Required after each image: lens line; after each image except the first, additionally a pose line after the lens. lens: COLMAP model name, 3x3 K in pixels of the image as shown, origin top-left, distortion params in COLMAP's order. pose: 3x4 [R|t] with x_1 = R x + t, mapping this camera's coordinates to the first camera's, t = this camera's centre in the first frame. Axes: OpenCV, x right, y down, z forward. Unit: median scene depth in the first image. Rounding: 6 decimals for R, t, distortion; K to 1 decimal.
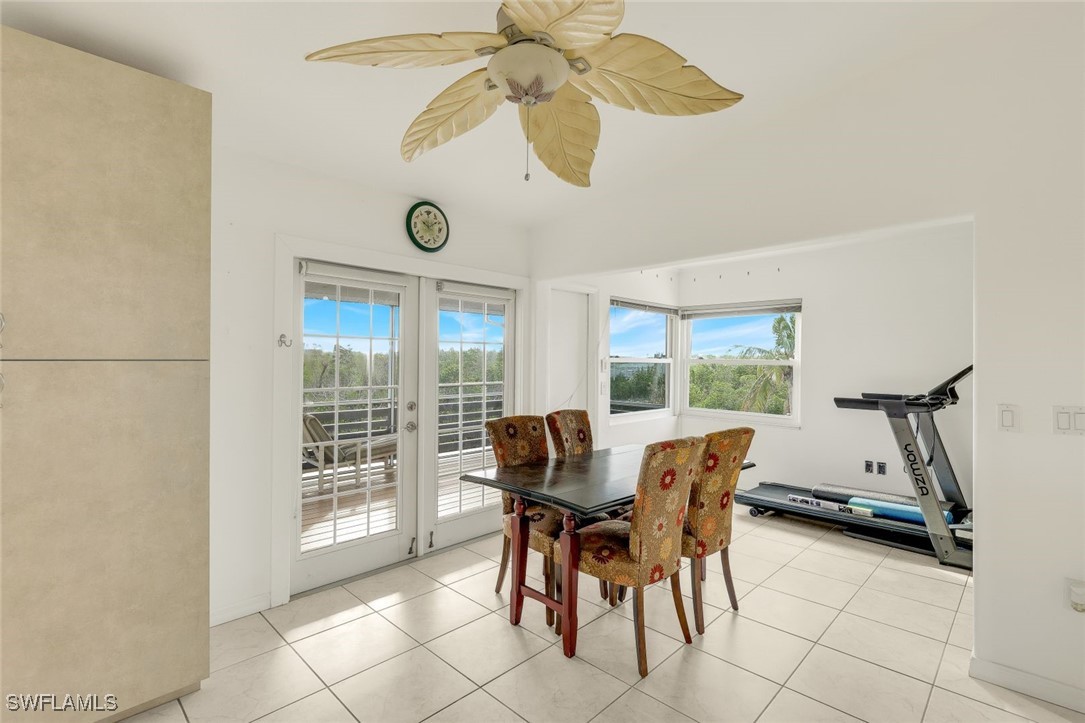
lens RADIAL K [[502.5, 0, 544.6], [0, 502.5, 360.3], [0, 0, 1]] dist [-0.002868, 0.000304]
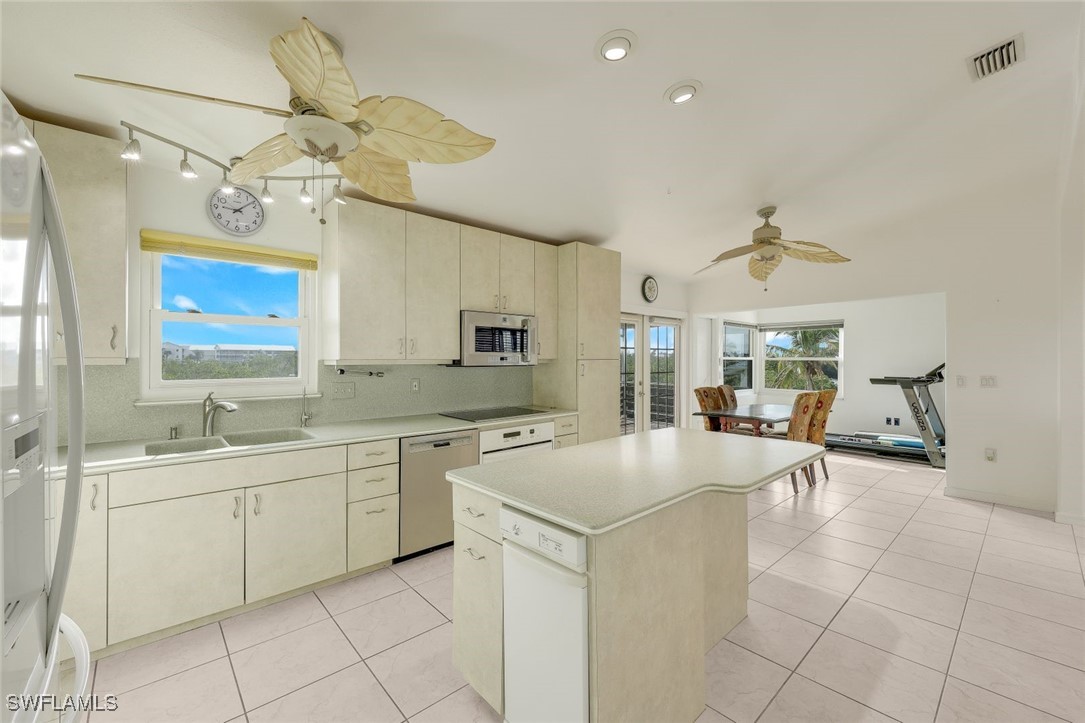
lens RADIAL K [[438.1, 0, 548.0], [0, 438.1, 357.9], [0, 0, 1]] dist [-0.000380, -0.000721]
pose [[0.998068, -0.007901, -0.061624, -0.483481], [0.007750, 0.999966, -0.002684, -0.002439], [0.061643, 0.002201, 0.998096, -0.644015]]
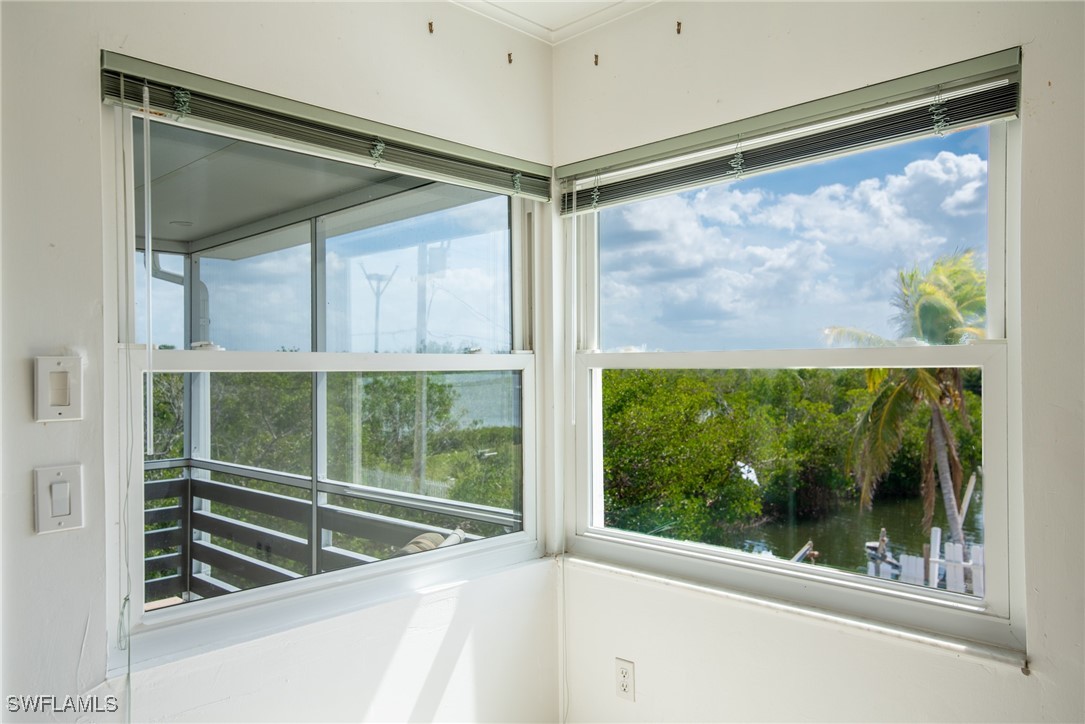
lens RADIAL K [[786.6, 0, 543.1], [0, 786.6, 367.6], [0, 0, 1]] dist [-0.002793, -0.000196]
pose [[0.999907, -0.013481, 0.001805, 0.418701], [0.013489, 0.999900, -0.004208, 0.011768], [-0.001748, 0.004232, 0.999990, 0.905306]]
